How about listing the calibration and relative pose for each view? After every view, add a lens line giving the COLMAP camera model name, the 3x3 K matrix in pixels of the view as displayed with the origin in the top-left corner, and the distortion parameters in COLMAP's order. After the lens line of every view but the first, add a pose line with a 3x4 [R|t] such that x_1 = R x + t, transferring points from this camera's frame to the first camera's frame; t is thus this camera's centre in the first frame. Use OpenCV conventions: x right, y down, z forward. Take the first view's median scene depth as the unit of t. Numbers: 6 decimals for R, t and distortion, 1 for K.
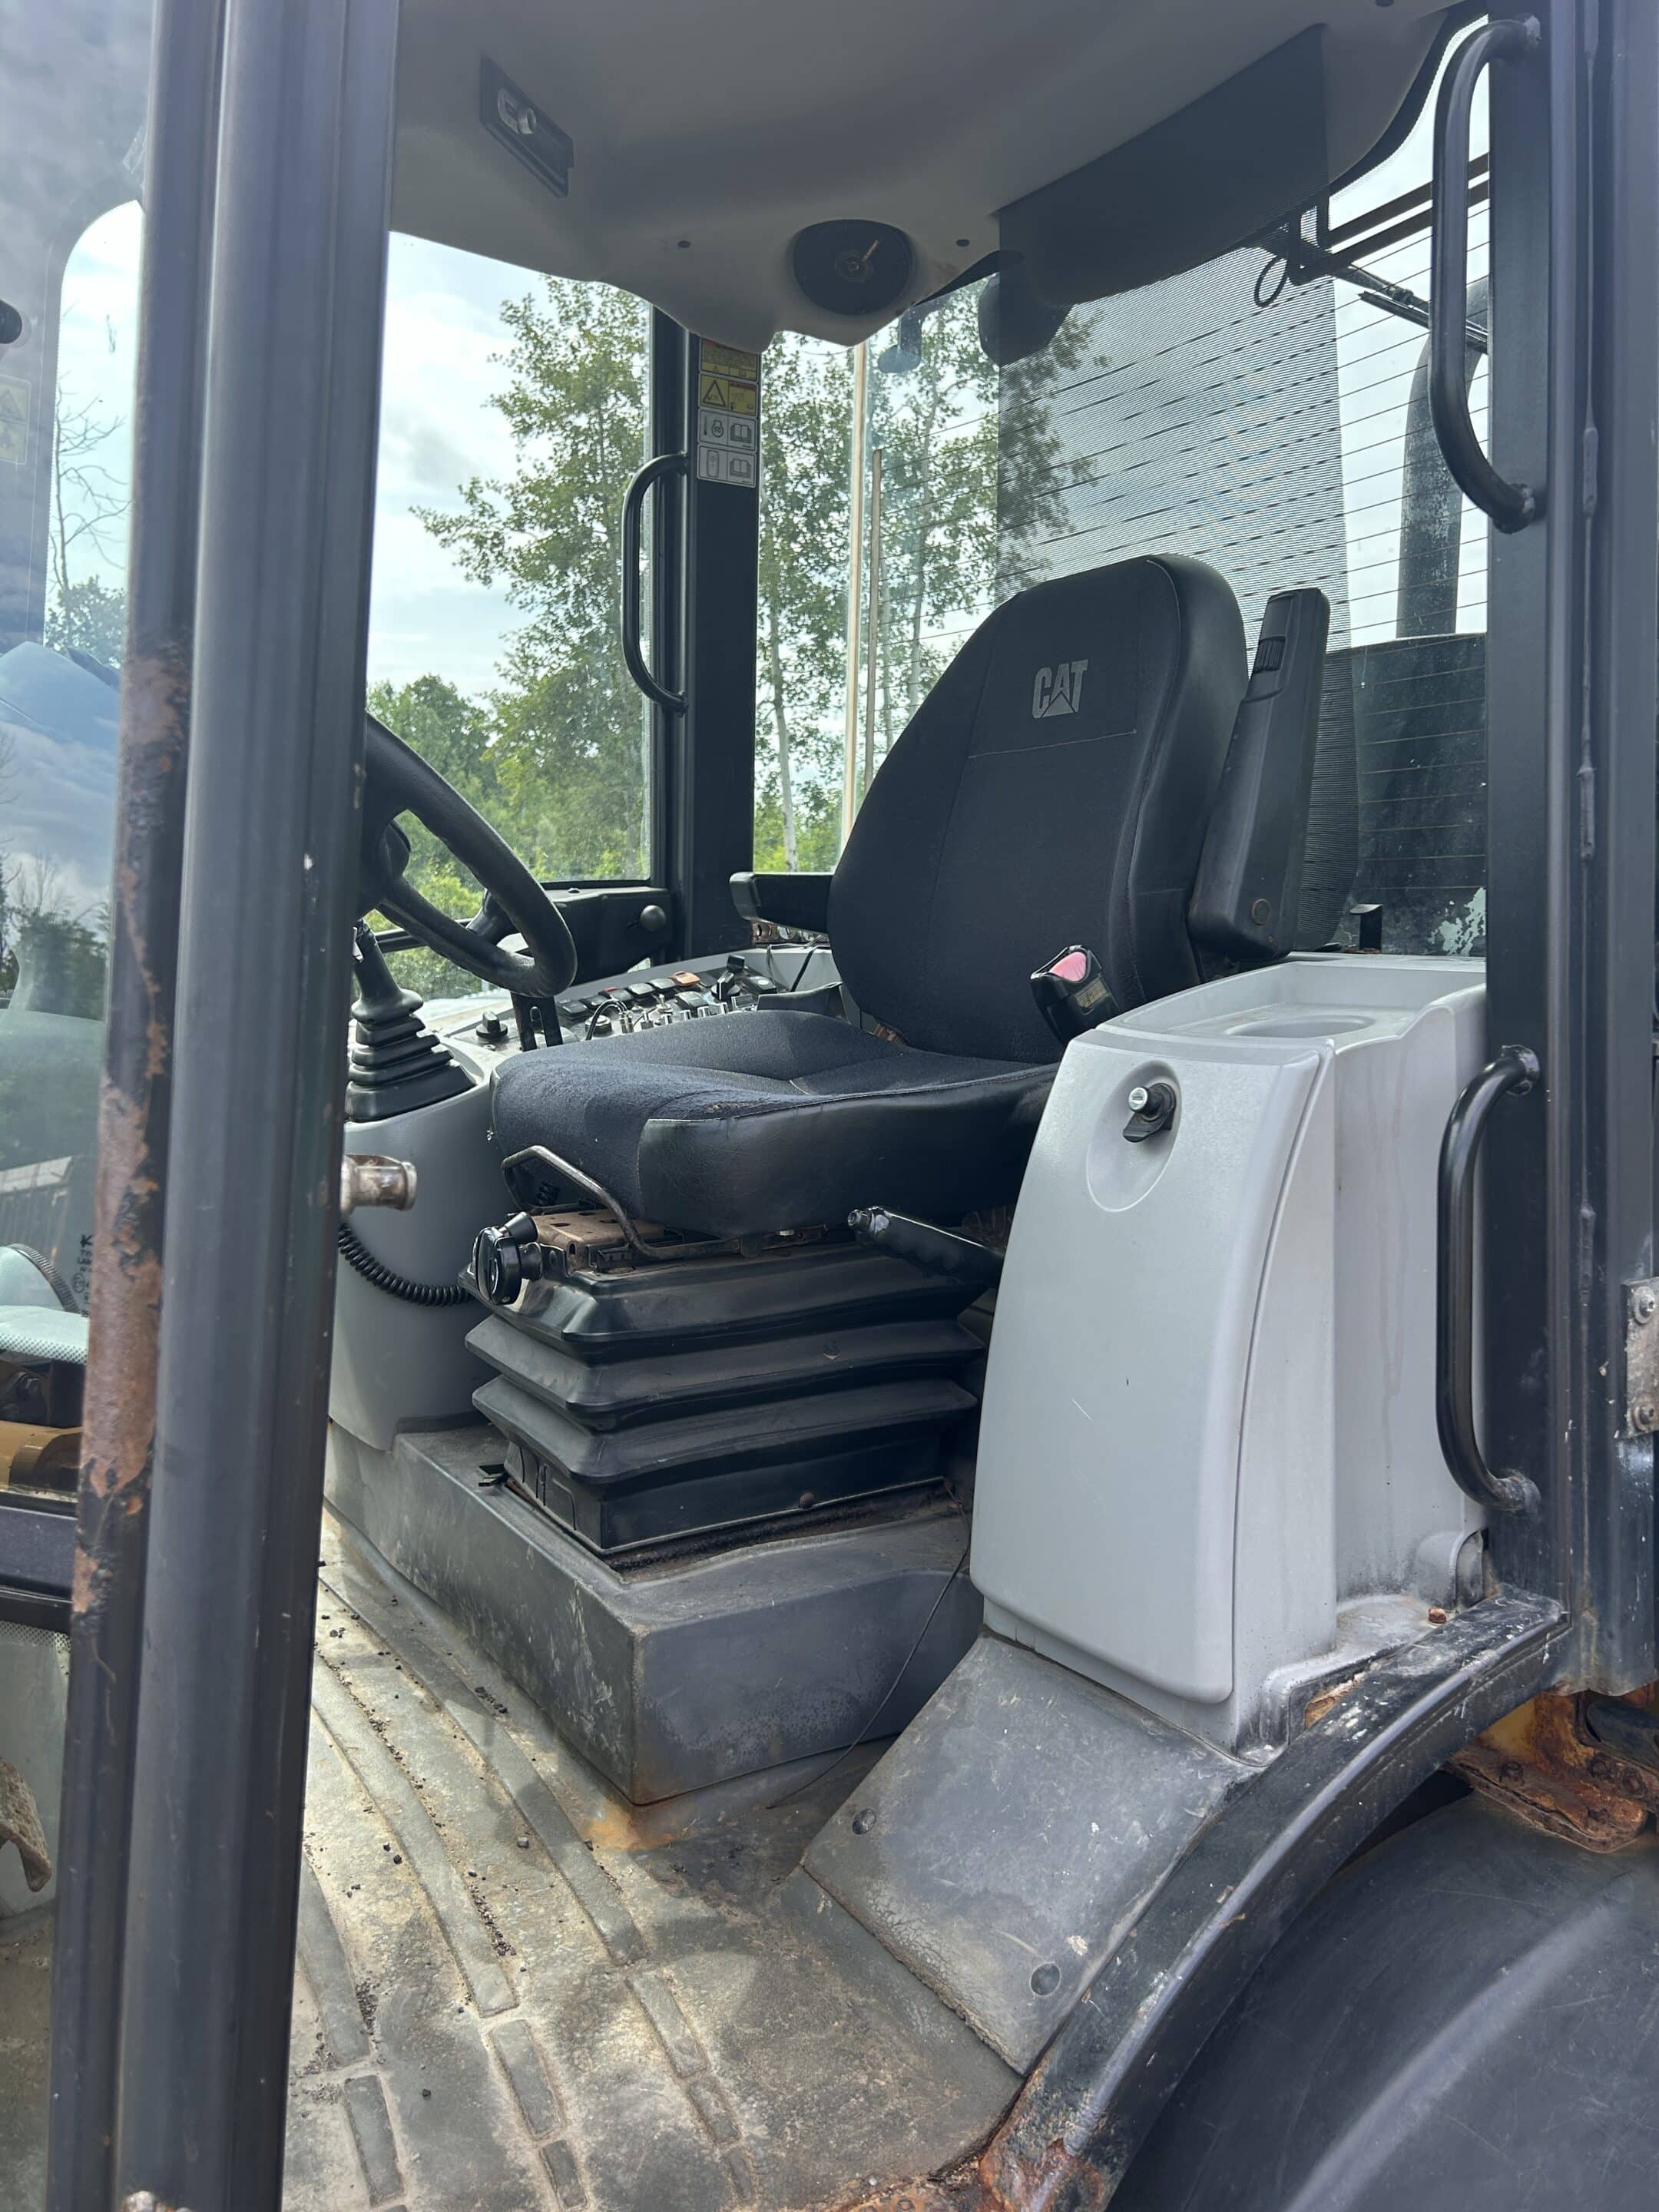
lens RADIAL K [[1682.6, 0, 847.4], [0, 1682.6, 1093.3], [0, 0, 1]] dist [0.070612, -0.077944]
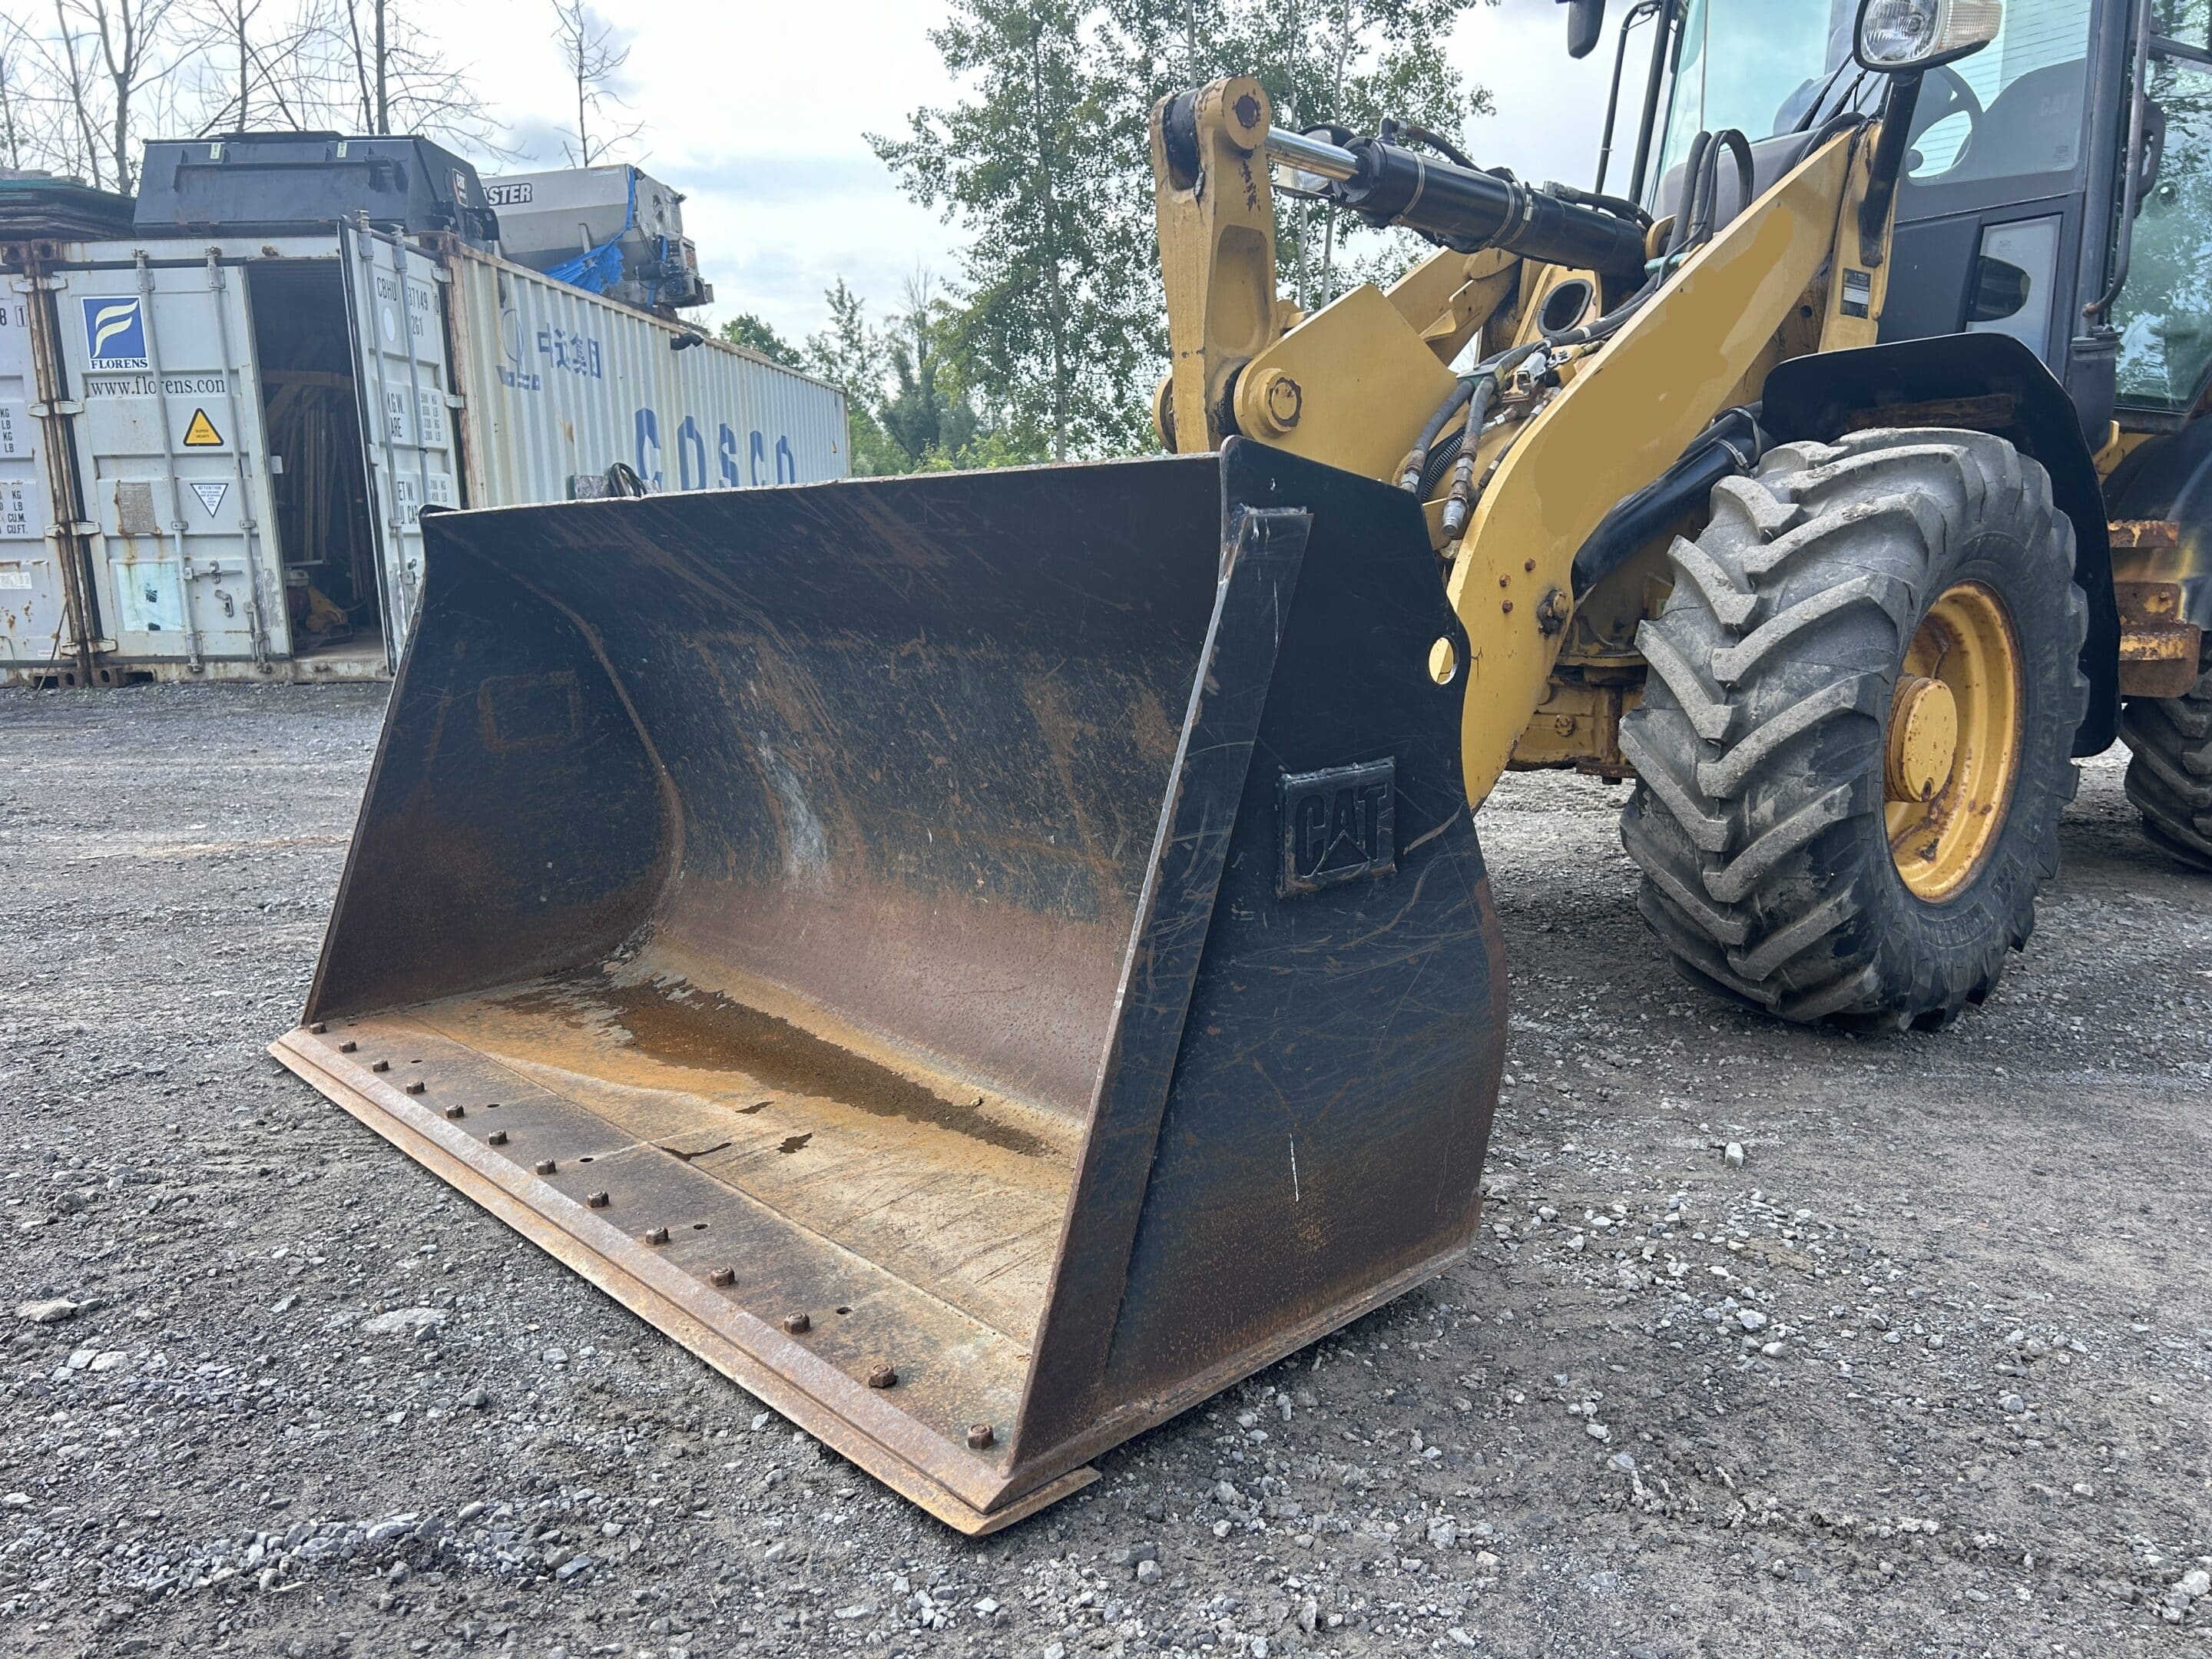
lens RADIAL K [[1682.6, 0, 1110.9], [0, 1682.6, 871.5], [0, 0, 1]] dist [0.070612, -0.077944]
pose [[0.999872, 0.008367, 0.013625, -0.108508], [-0.009212, 0.997960, 0.063169, 0.063512], [-0.013068, -0.063287, 0.997910, -0.137997]]
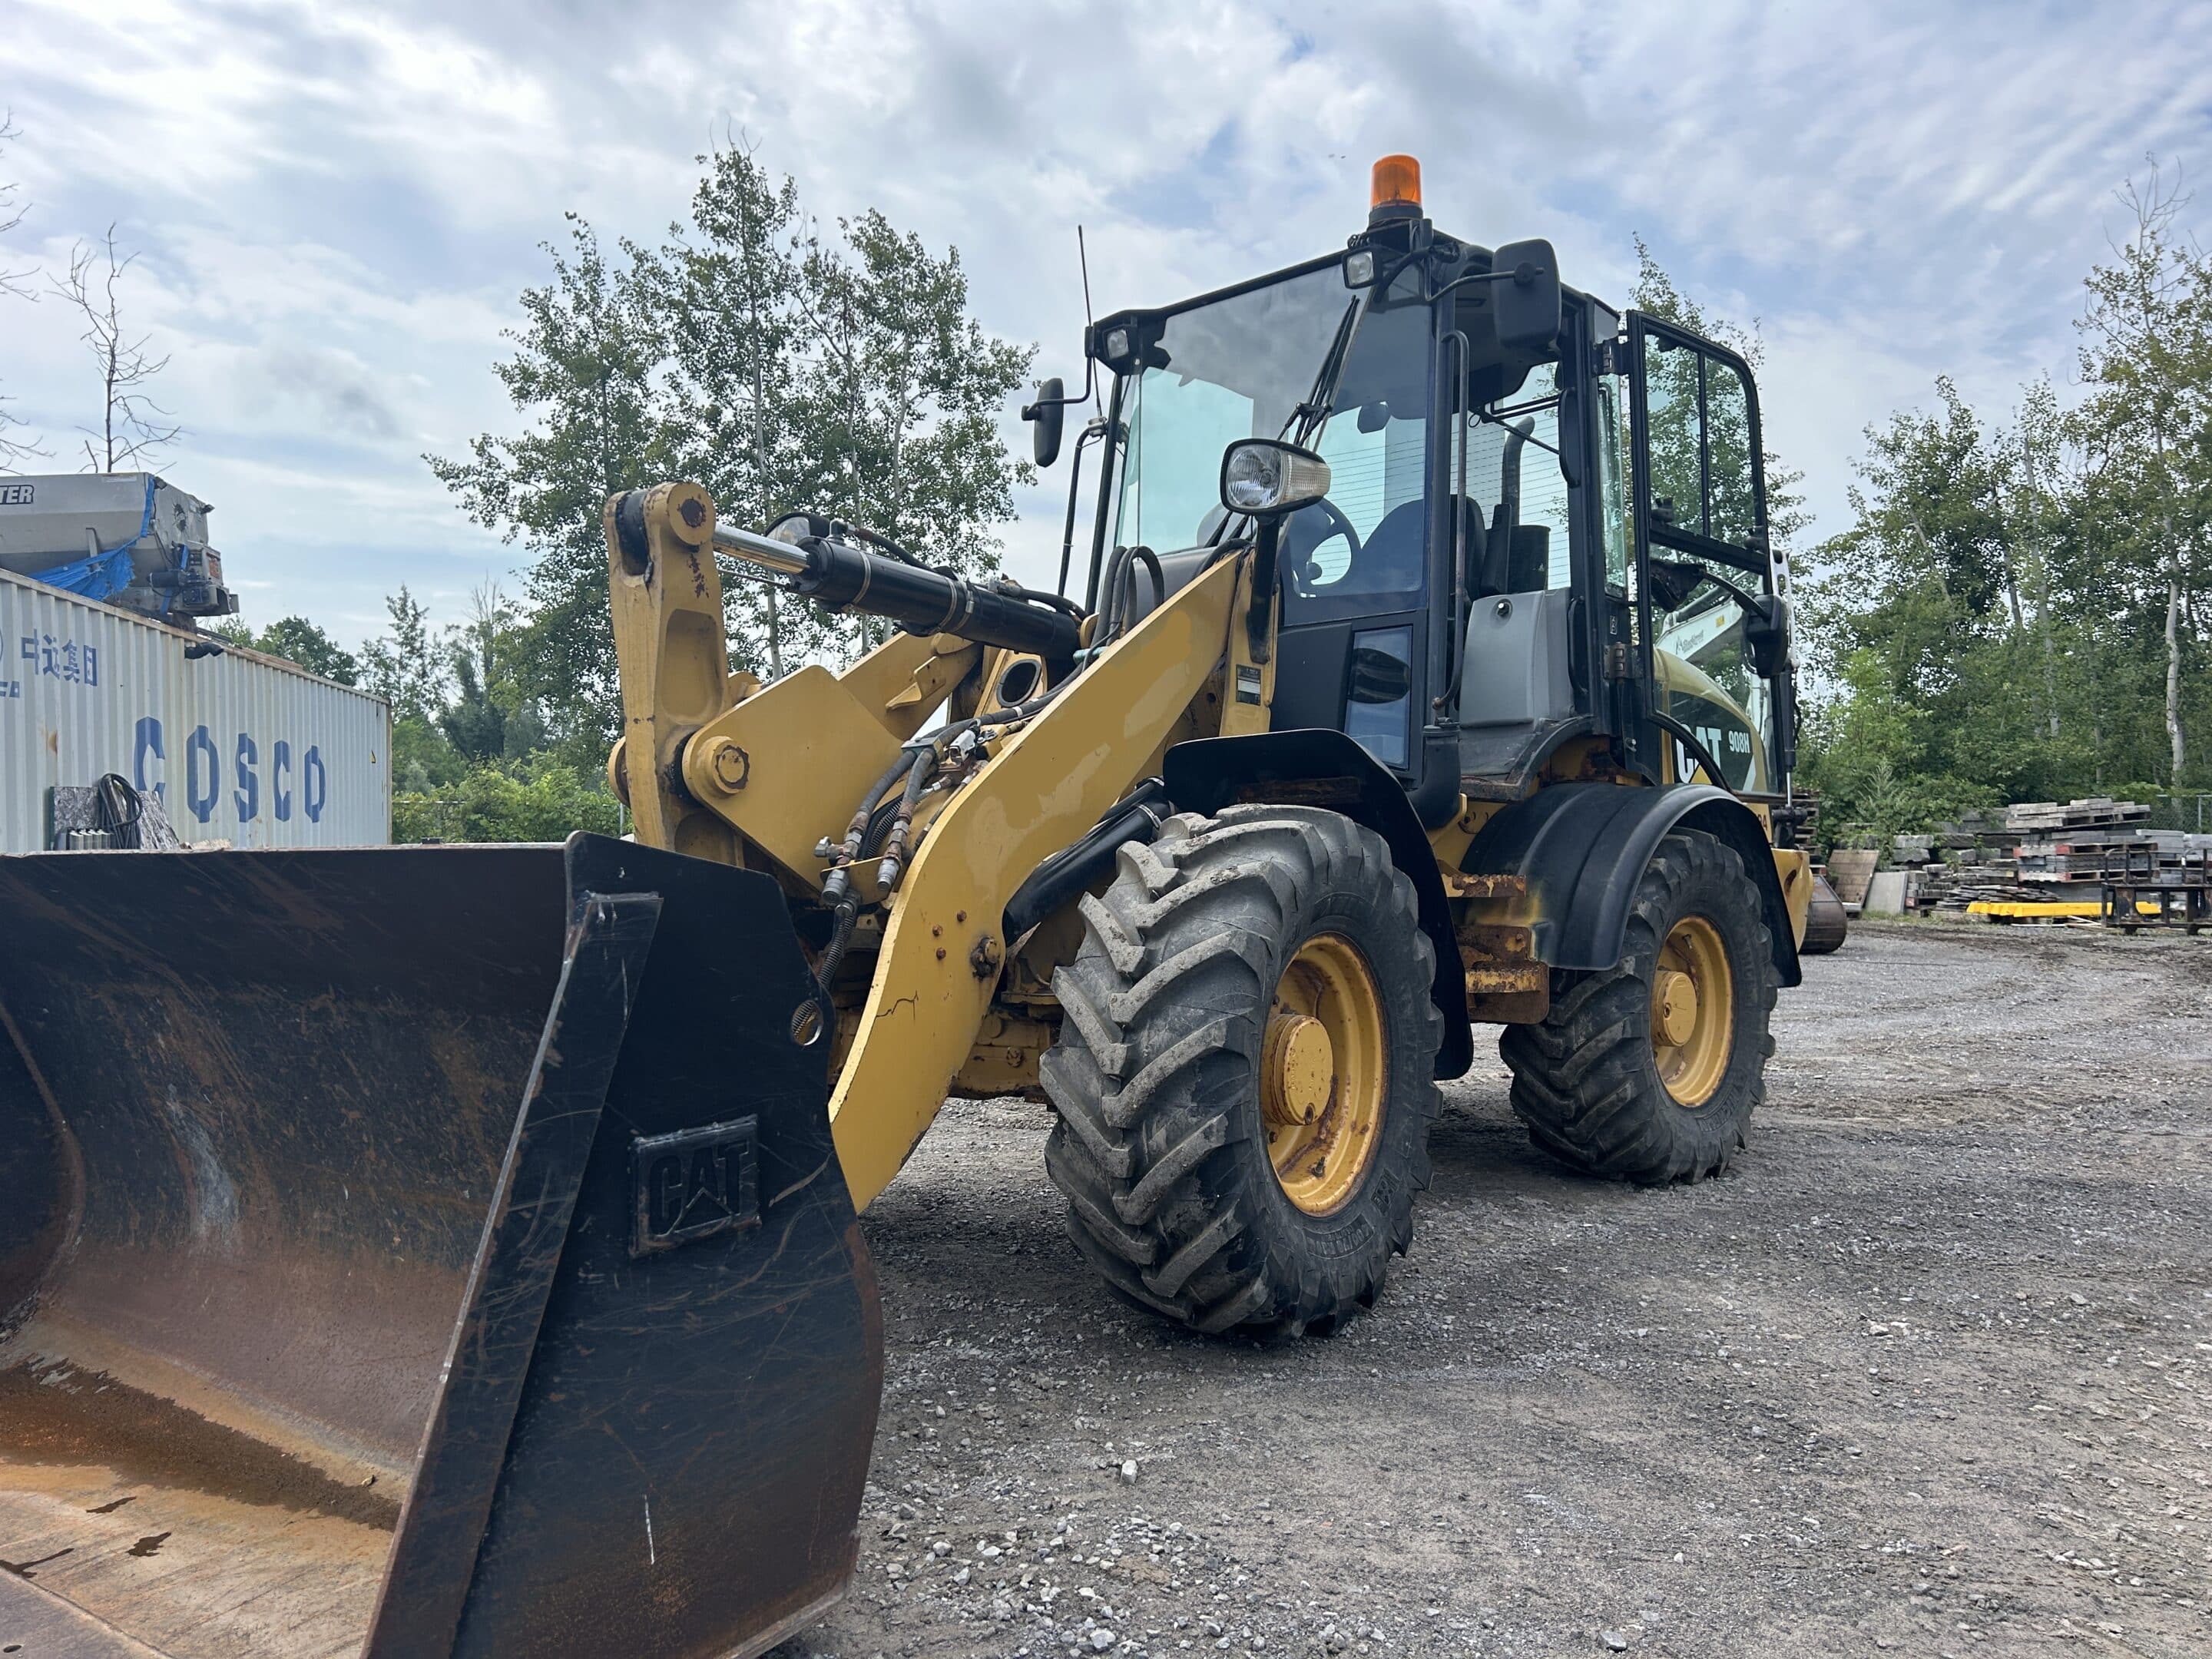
lens RADIAL K [[1682.6, 0, 1112.3], [0, 1682.6, 866.6], [0, 0, 1]] dist [0.070612, -0.077944]
pose [[0.967682, 0.019052, 0.251454, -0.097038], [0.011630, 0.992709, -0.119971, 0.060666], [-0.251906, 0.119018, 0.960405, -0.148070]]
